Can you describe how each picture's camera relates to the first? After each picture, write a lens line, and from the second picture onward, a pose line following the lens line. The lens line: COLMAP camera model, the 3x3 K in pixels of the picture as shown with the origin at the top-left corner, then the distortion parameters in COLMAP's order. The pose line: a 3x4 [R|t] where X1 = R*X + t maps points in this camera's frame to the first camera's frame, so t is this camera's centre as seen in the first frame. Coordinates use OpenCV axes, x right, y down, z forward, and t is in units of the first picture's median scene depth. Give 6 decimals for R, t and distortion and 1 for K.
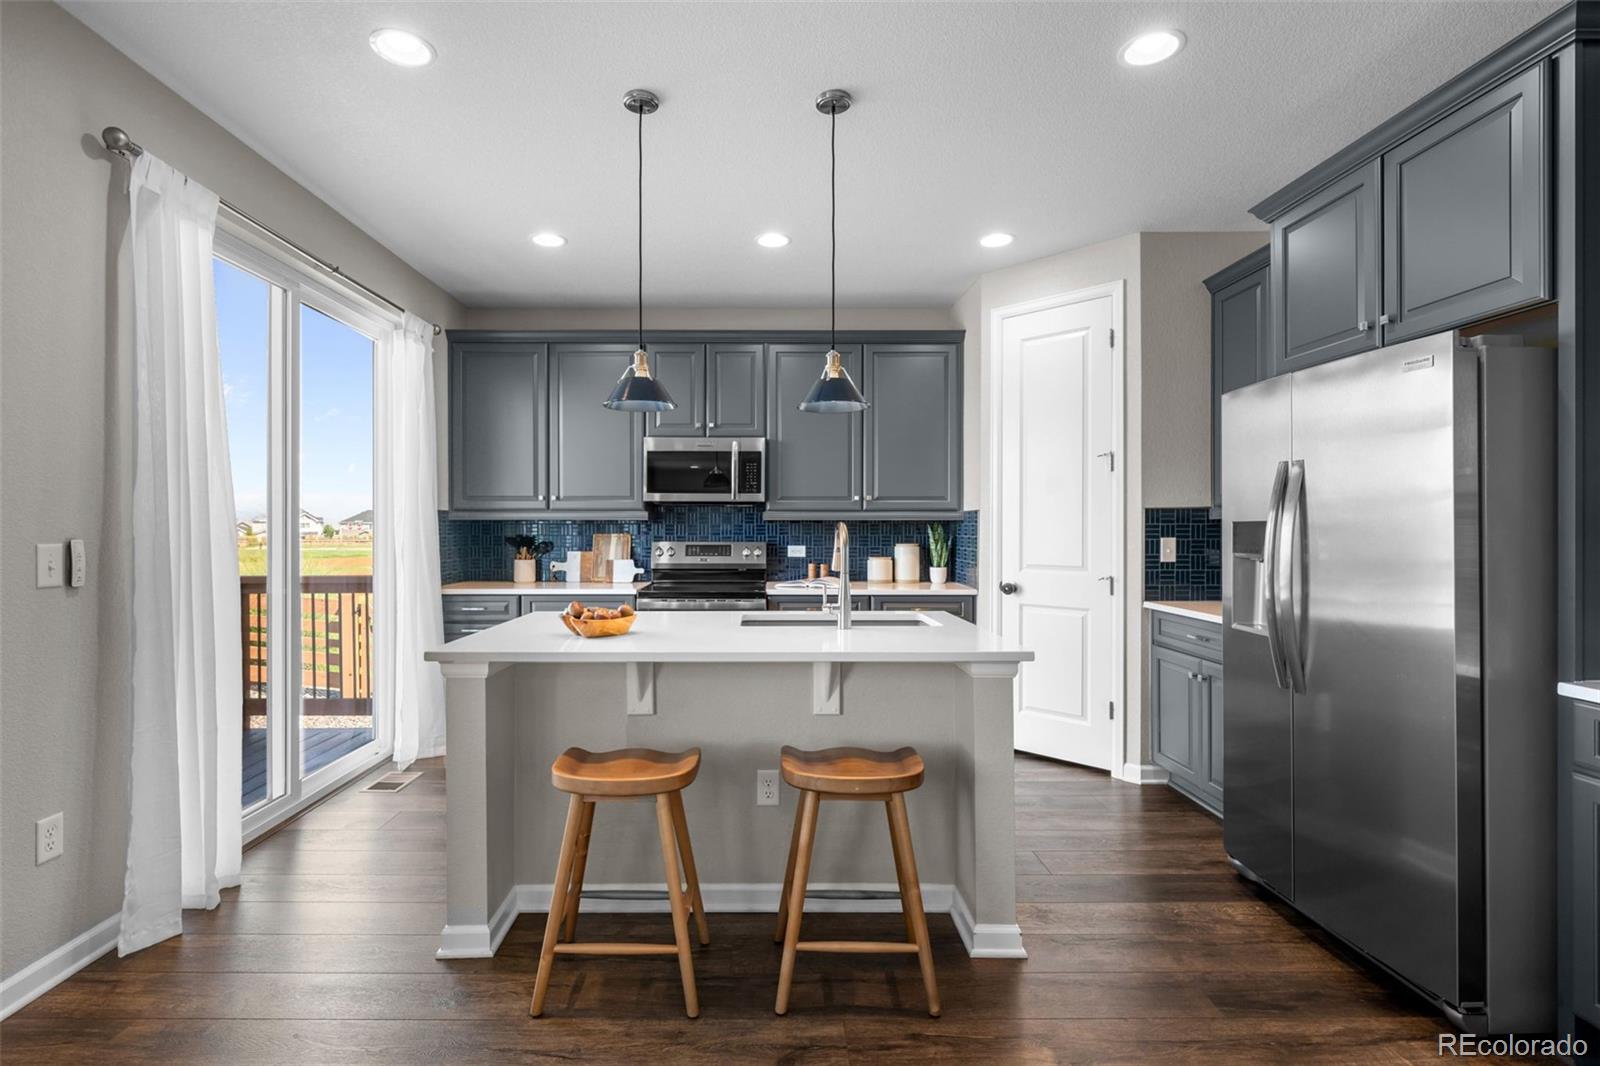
lens RADIAL K [[744.4, 0, 766.0], [0, 744.4, 526.8], [0, 0, 1]] dist [-0.000179, -0.000043]
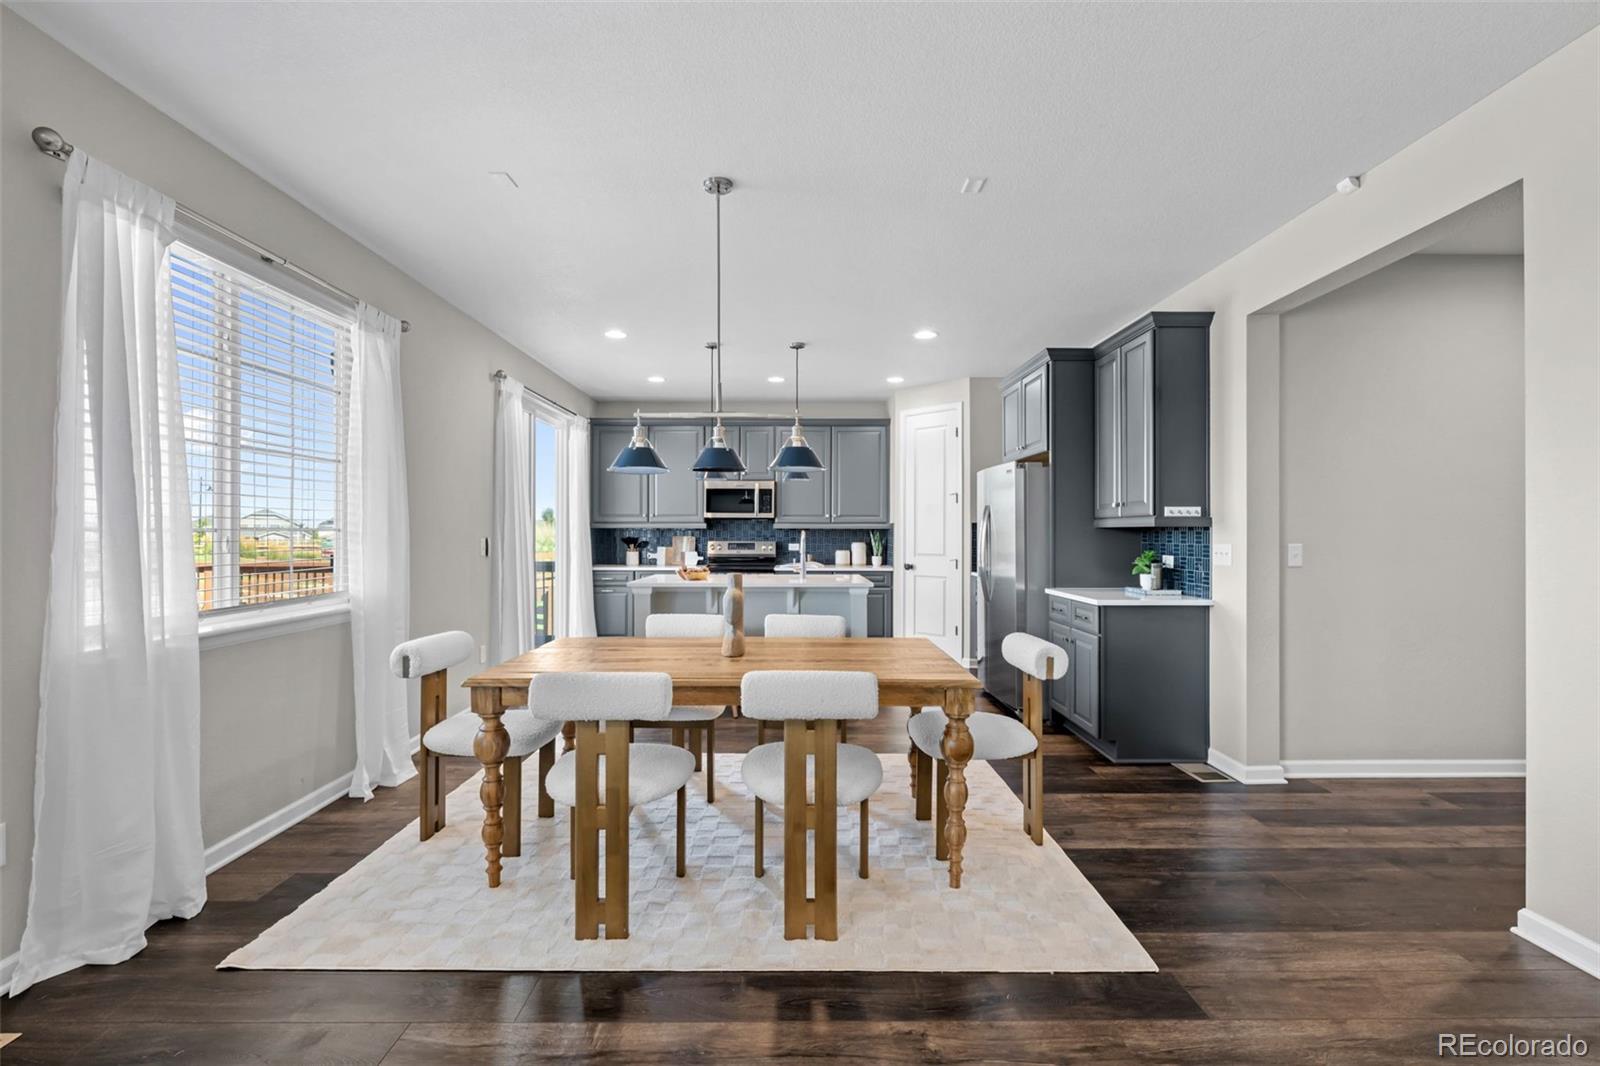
lens RADIAL K [[702.7, 0, 796.7], [0, 702.7, 529.8], [0, 0, 1]] dist [-0.000599, -0.000121]
pose [[0.999989, 0.000874, 0.004548, 0.042996], [-0.000863, 0.999997, -0.002425, -0.001869], [-0.004550, 0.002421, 0.999987, -0.625520]]
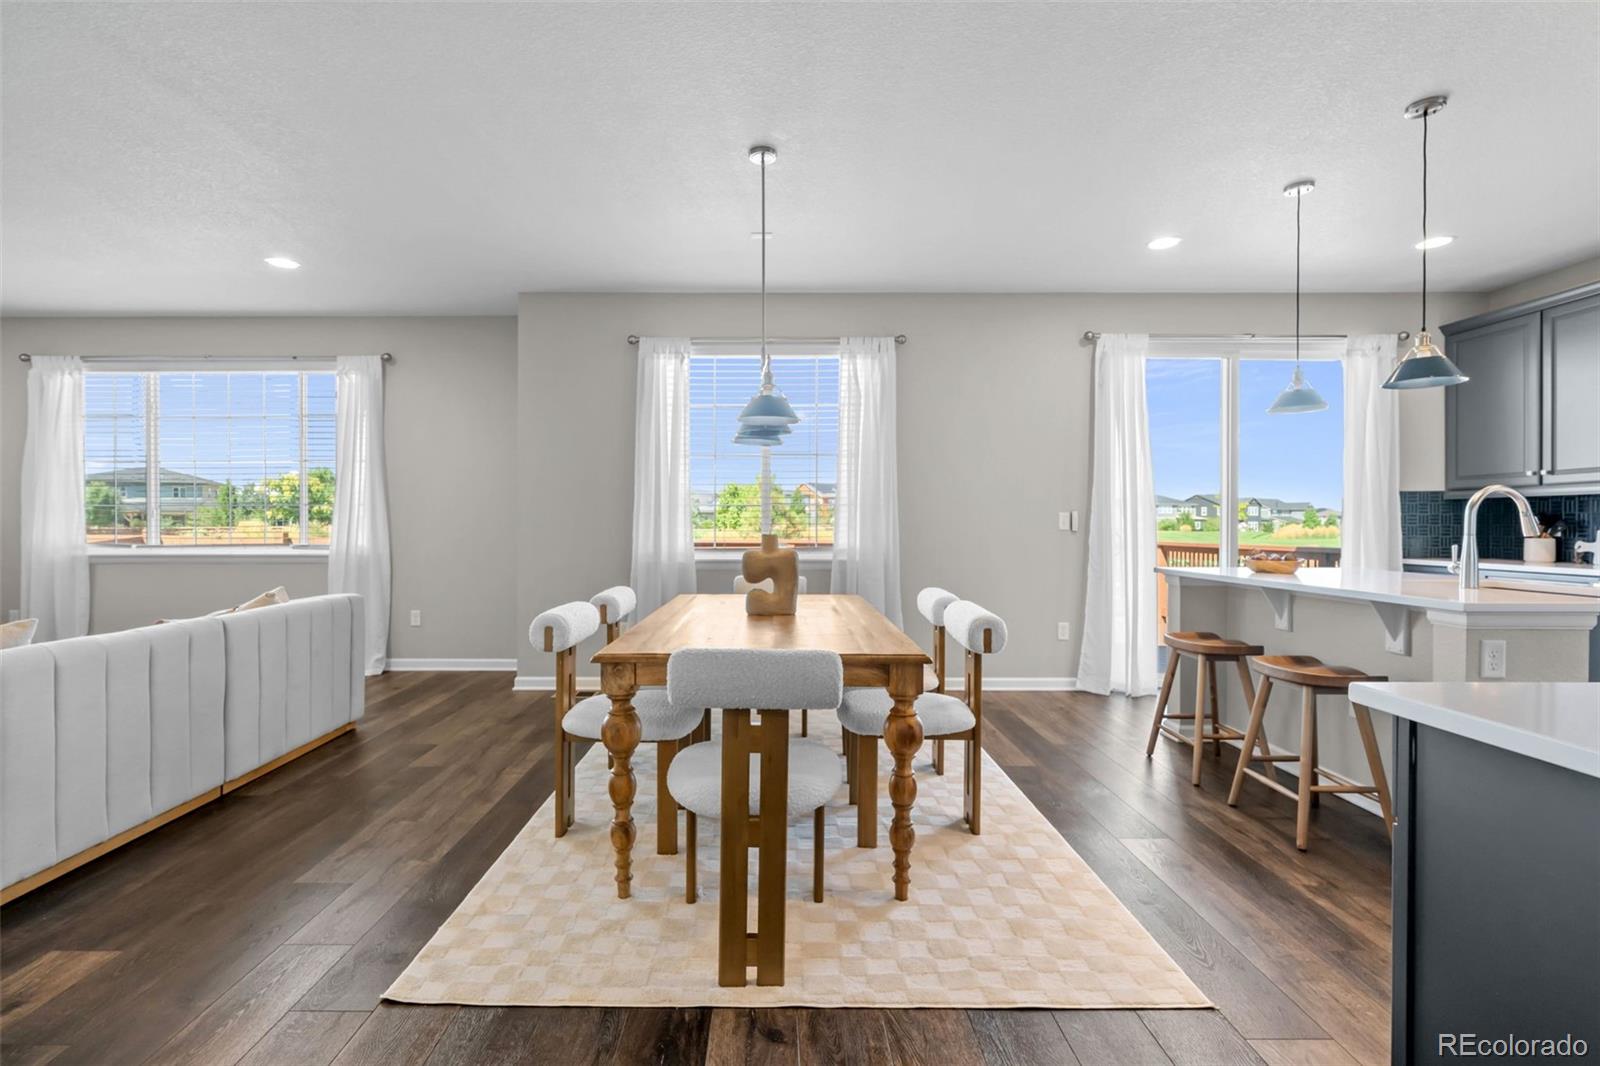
lens RADIAL K [[724.1, 0, 773.3], [0, 724.1, 527.4], [0, 0, 1]] dist [0.000294, 0.000296]
pose [[-0.005346, 0.003977, -0.999978, 0.644209], [0.000206, 0.999992, 0.003976, 0.027335], [0.999986, -0.000185, -0.005347, 0.020324]]
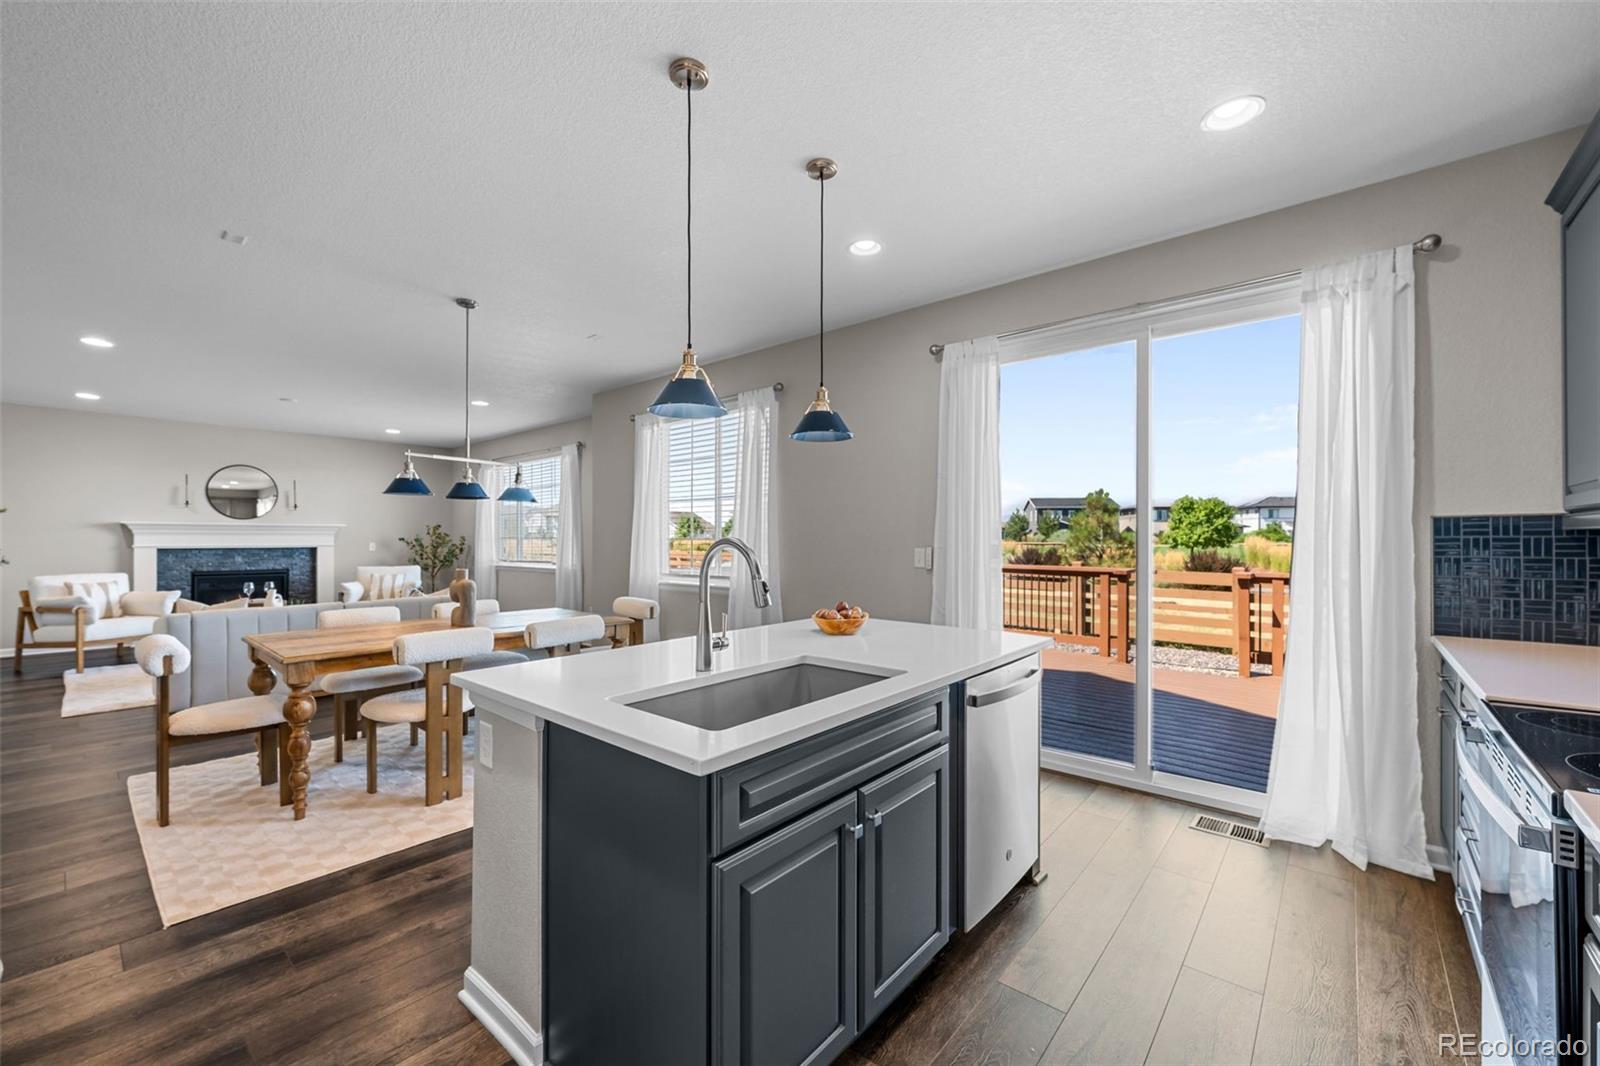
lens RADIAL K [[630.4, 0, 798.6], [0, 630.4, 536.0], [0, 0, 1]] dist [0.000851, 0.000034]
pose [[-0.658682, -0.001730, -0.752420, 0.316781], [0.001963, 0.999990, -0.004018, -0.003656], [0.752419, -0.004123, -0.658672, 0.878702]]
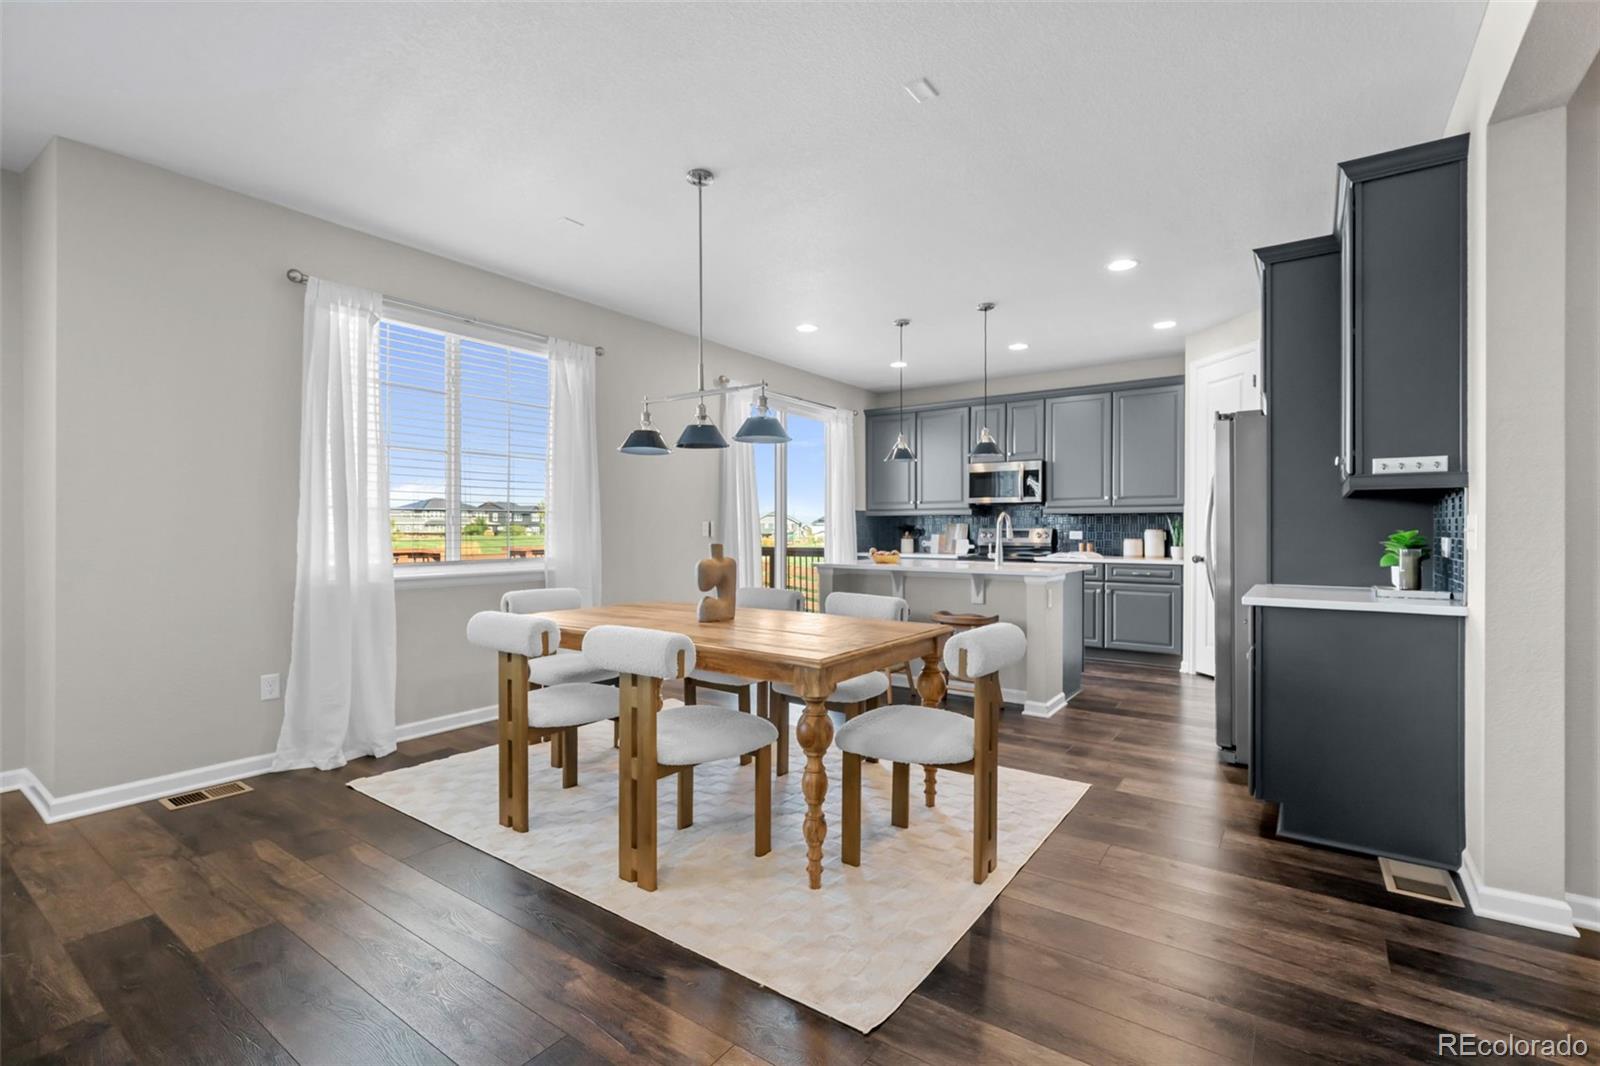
lens RADIAL K [[719.1, 0, 802.6], [0, 719.1, 527.5], [0, 0, 1]] dist [0.001085, 0.000160]
pose [[0.814469, -0.001454, -0.580205, 0.454228], [0.000314, 0.999998, -0.002066, 0.022297], [0.580207, 0.001500, 0.814468, -0.496475]]
